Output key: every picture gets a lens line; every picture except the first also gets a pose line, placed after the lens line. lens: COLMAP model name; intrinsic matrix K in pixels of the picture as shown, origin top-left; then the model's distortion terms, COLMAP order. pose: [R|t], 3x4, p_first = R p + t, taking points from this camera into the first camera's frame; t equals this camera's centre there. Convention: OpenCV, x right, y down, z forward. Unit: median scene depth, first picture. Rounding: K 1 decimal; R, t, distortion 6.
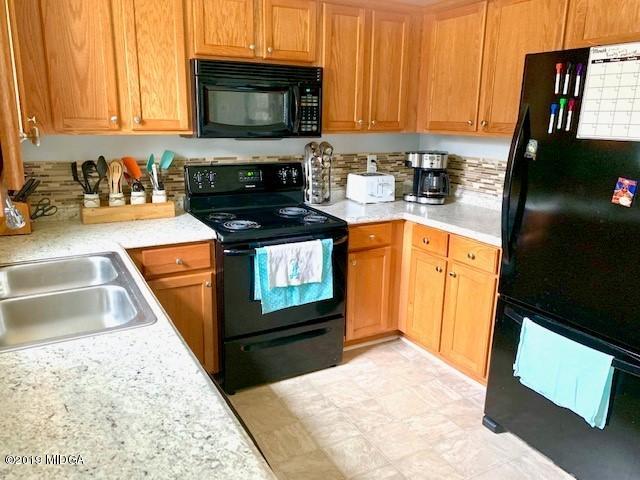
lens RADIAL K [[495.4, 0, 320.5], [0, 495.4, 241.2], [0, 0, 1]] dist [0.043071, -0.068952]
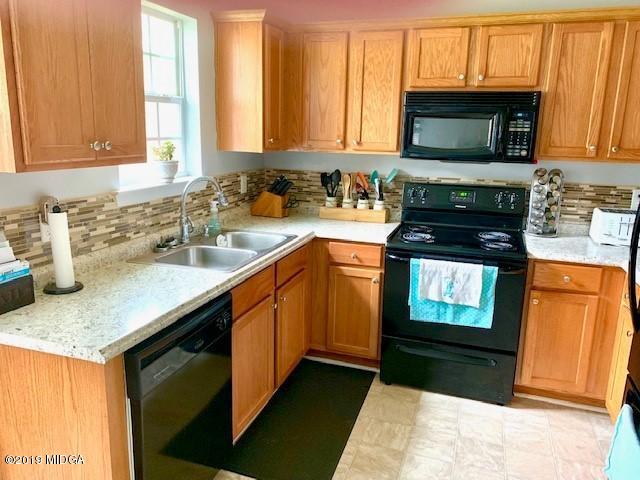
lens RADIAL K [[495.4, 0, 305.8], [0, 495.4, 242.7], [0, 0, 1]] dist [0.043071, -0.068952]
pose [[0.661858, 0.168379, -0.730474, 0.473026], [-0.195604, 0.979481, 0.048546, -0.025299], [0.723659, 0.110753, 0.681213, 0.063864]]
